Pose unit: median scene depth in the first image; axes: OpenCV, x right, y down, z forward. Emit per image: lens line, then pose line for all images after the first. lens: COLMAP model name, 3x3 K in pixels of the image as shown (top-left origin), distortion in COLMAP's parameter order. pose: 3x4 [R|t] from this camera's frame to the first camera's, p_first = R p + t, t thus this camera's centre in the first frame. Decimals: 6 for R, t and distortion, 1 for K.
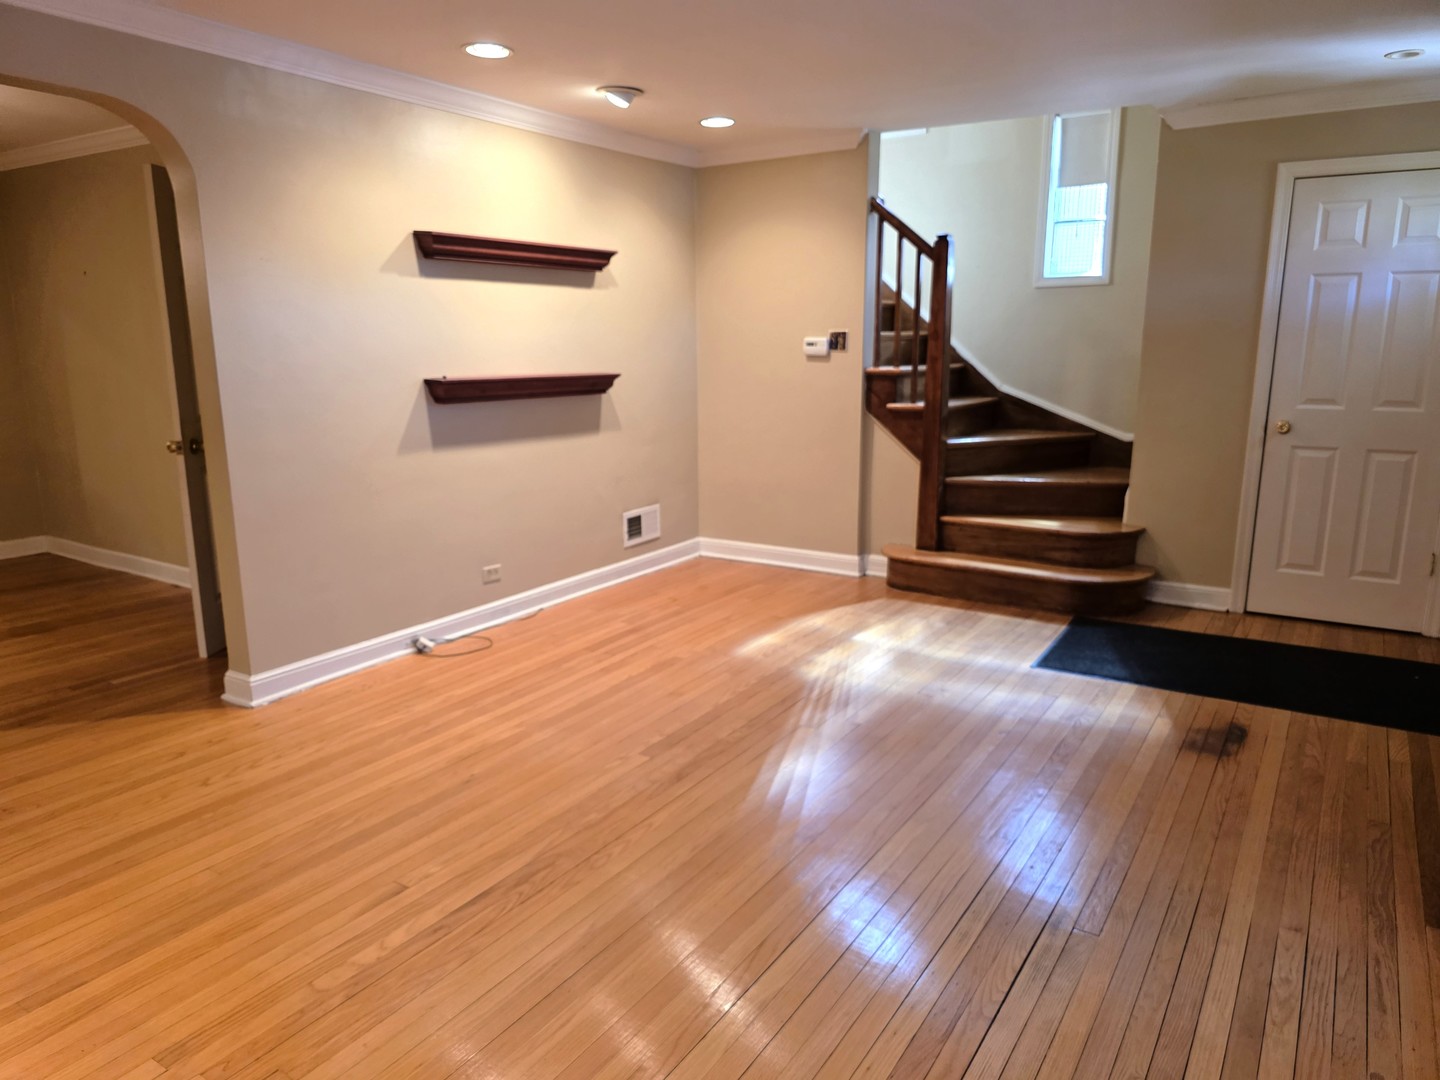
lens RADIAL K [[991.8, 0, 717.7], [0, 991.8, 567.9], [0, 0, 1]] dist [0.000449, -0.000650]
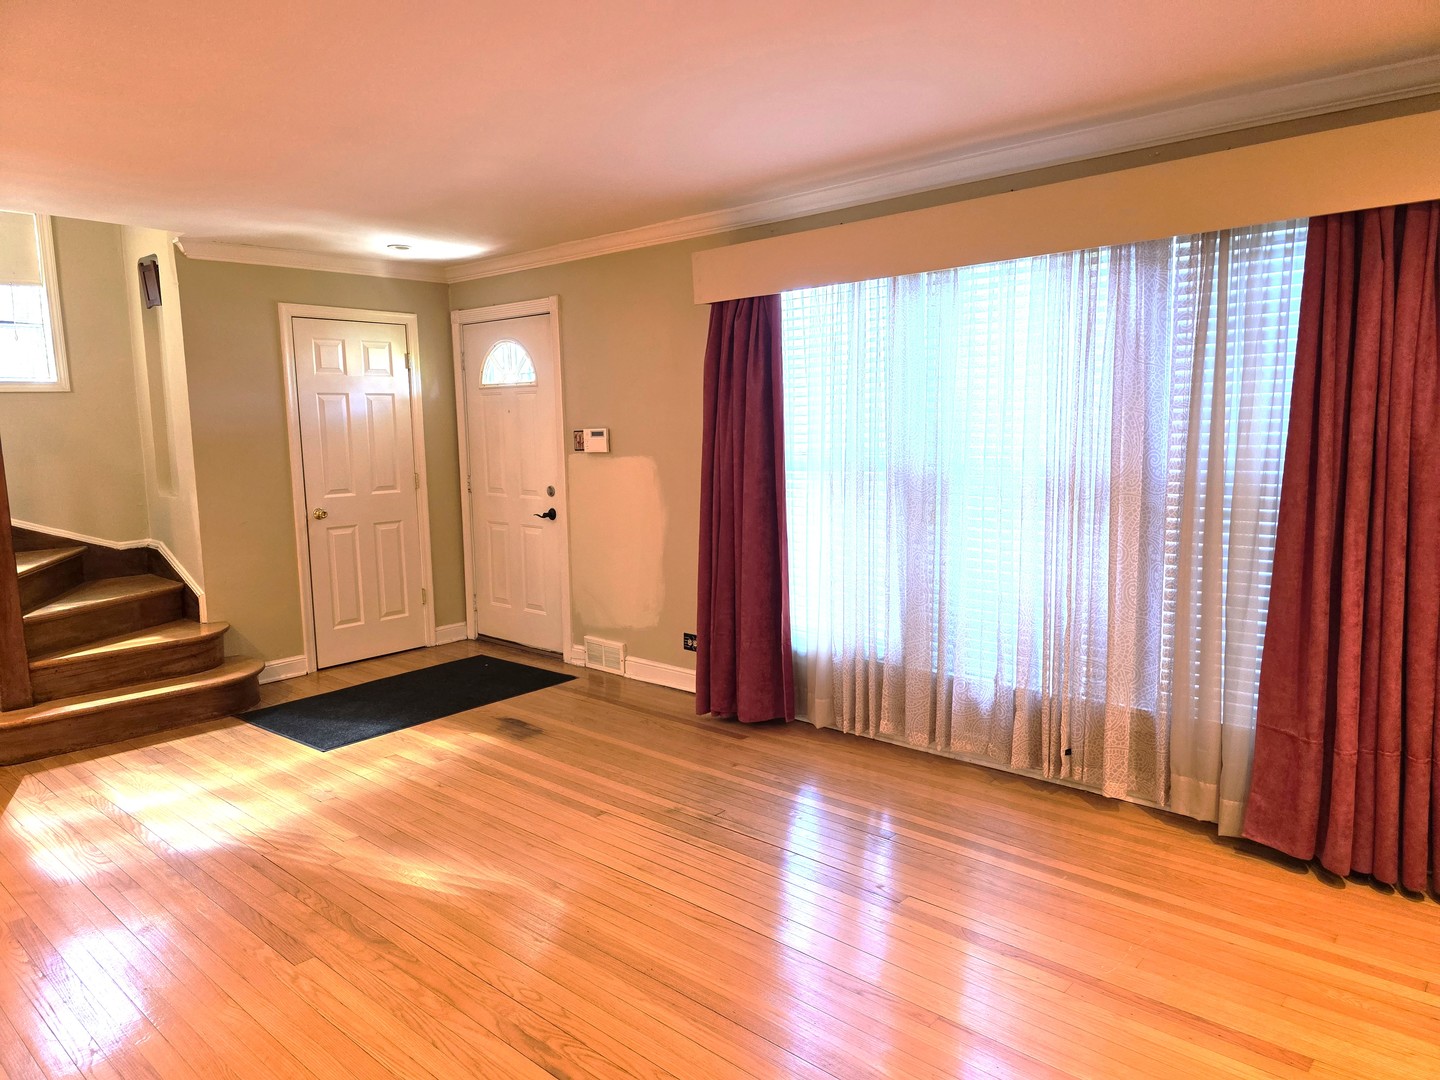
lens RADIAL K [[945.9, 0, 720.0], [0, 945.9, 540.0], [0, 0, 1]] dist [0.148841, -0.142920]
pose [[0.157159, -0.124208, 0.979731, -0.561946], [0.243517, 0.966301, 0.083442, -0.094518], [-0.957079, 0.225468, 0.182109, 0.331861]]
